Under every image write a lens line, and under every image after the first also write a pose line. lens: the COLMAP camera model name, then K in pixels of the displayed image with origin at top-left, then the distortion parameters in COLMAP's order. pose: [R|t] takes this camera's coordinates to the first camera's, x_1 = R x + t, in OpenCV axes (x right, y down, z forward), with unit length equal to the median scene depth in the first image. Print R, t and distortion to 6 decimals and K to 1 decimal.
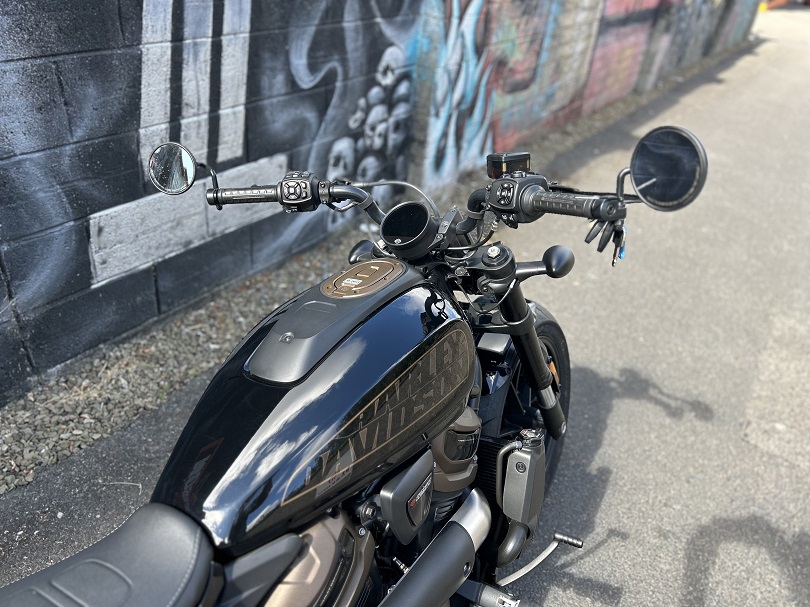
lens RADIAL K [[614.5, 0, 405.9], [0, 614.5, 301.8], [0, 0, 1]] dist [0.049409, -0.054685]
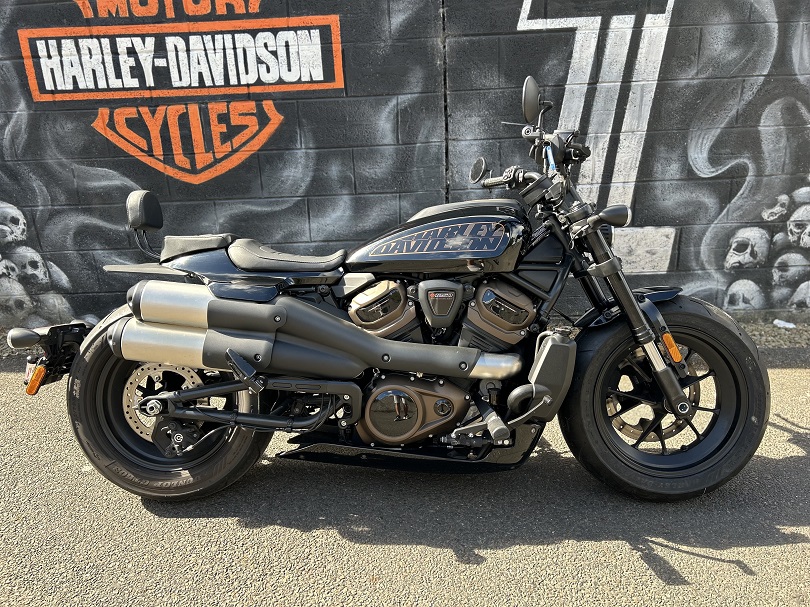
lens RADIAL K [[614.5, 0, 401.8], [0, 614.5, 304.1], [0, 0, 1]] dist [0.049409, -0.054685]
pose [[0.524273, 0.146911, -0.838782, 0.608676], [-0.375011, 0.924179, -0.072529, 0.205532], [0.764529, 0.352578, 0.539615, -0.029799]]
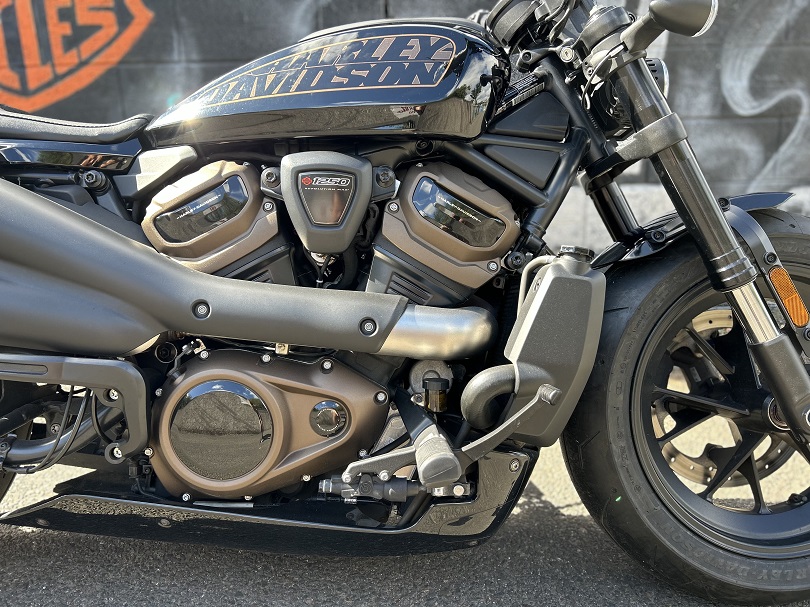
lens RADIAL K [[614.5, 0, 403.8], [0, 614.5, 303.2], [0, 0, 1]] dist [0.049409, -0.054685]
pose [[0.557895, 0.094256, -0.824542, 0.336474], [-0.376539, 0.914131, -0.150274, 0.225588], [0.739575, 0.394309, 0.545480, 0.270472]]
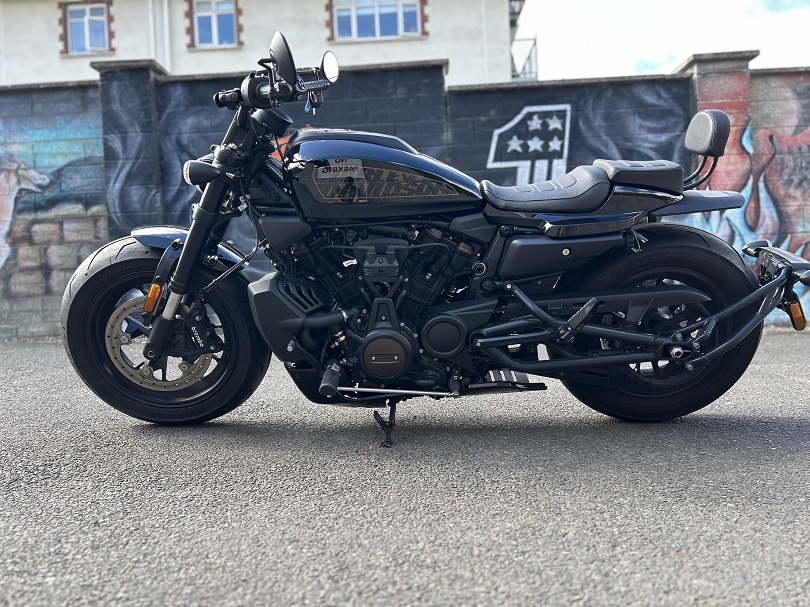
lens RADIAL K [[614.5, 0, 406.7], [0, 614.5, 303.0], [0, 0, 1]] dist [0.049409, -0.054685]
pose [[0.489119, -0.110881, -0.865140, 1.412753], [-0.390994, 0.858769, -0.331118, 0.844411], [0.779671, 0.500220, 0.376687, -0.241844]]
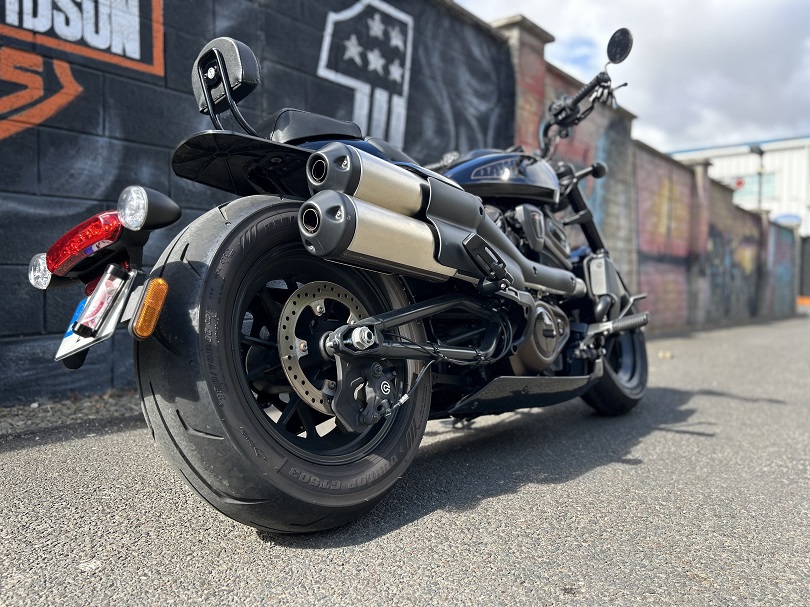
lens RADIAL K [[614.5, 0, 403.8], [0, 614.5, 300.1], [0, 0, 1]] dist [0.049409, -0.054685]
pose [[0.989485, -0.099074, -0.105378, -0.084319], [0.030800, 0.856186, -0.515750, 0.602327], [0.141321, 0.507081, 0.850234, -0.221716]]
